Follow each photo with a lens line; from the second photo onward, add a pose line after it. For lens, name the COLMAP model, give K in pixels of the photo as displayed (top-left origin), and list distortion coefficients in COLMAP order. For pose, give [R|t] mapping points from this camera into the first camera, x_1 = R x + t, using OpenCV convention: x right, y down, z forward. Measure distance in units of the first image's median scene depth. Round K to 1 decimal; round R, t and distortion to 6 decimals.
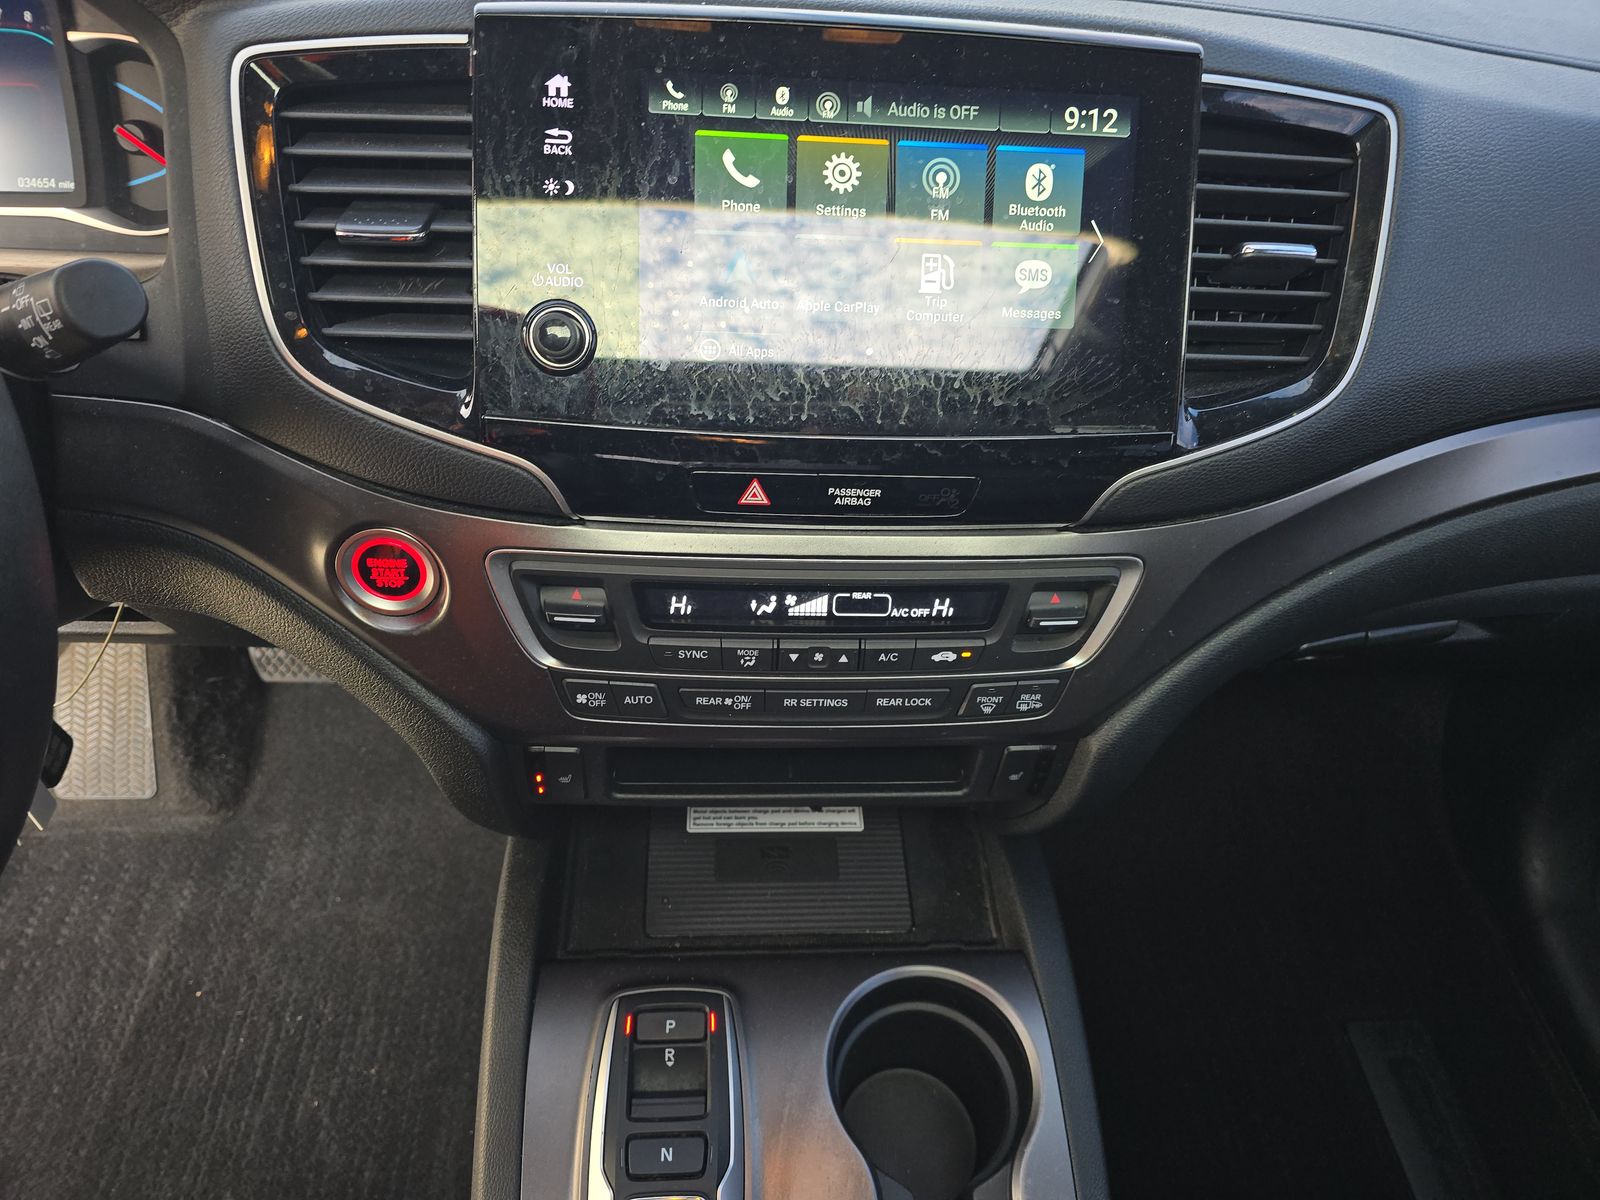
lens RADIAL K [[1063.1, 0, 800.0], [0, 1063.1, 600.0], [0, 0, 1]] dist [0.054914, -0.048680]
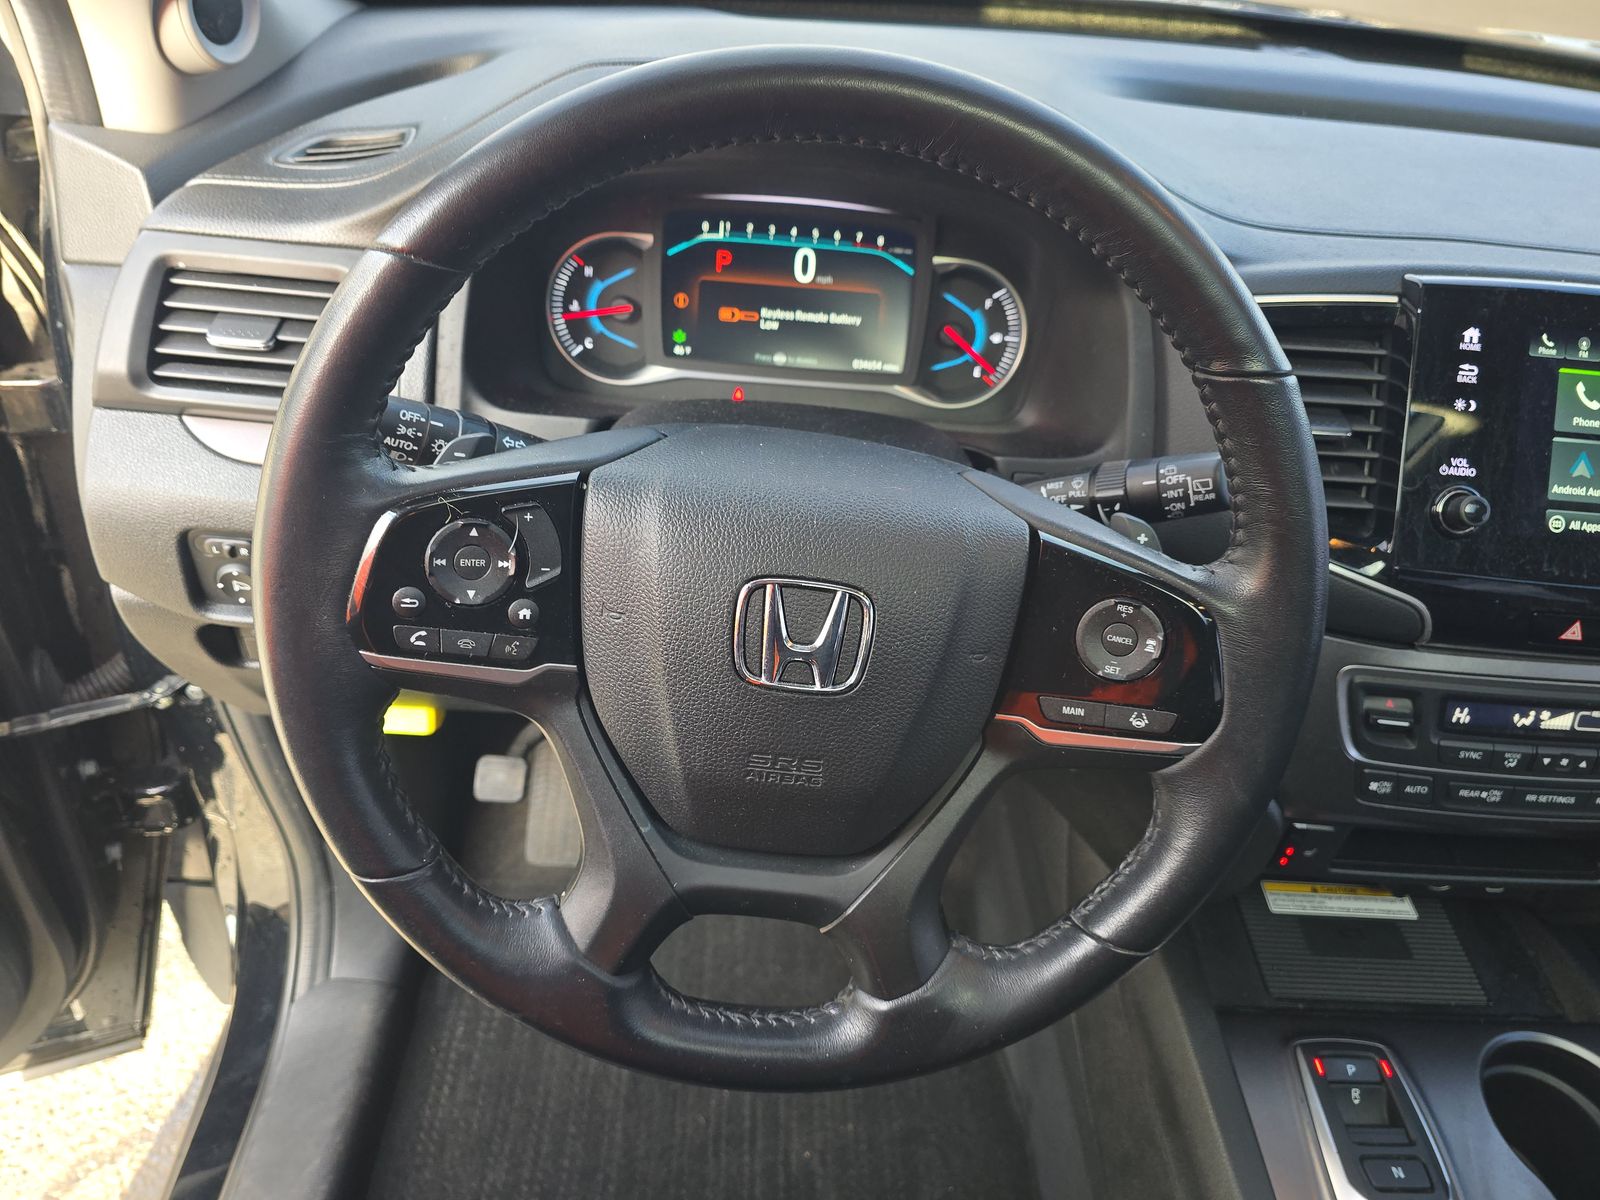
lens RADIAL K [[1078.4, 0, 800.0], [0, 1078.4, 600.0], [0, 0, 1]] dist [0.008430, -0.000414]
pose [[0.998930, 0.046222, -0.001796, -0.894025], [-0.046153, 0.993349, -0.105486, 0.040255], [-0.003092, 0.105456, 0.994419, -0.291919]]
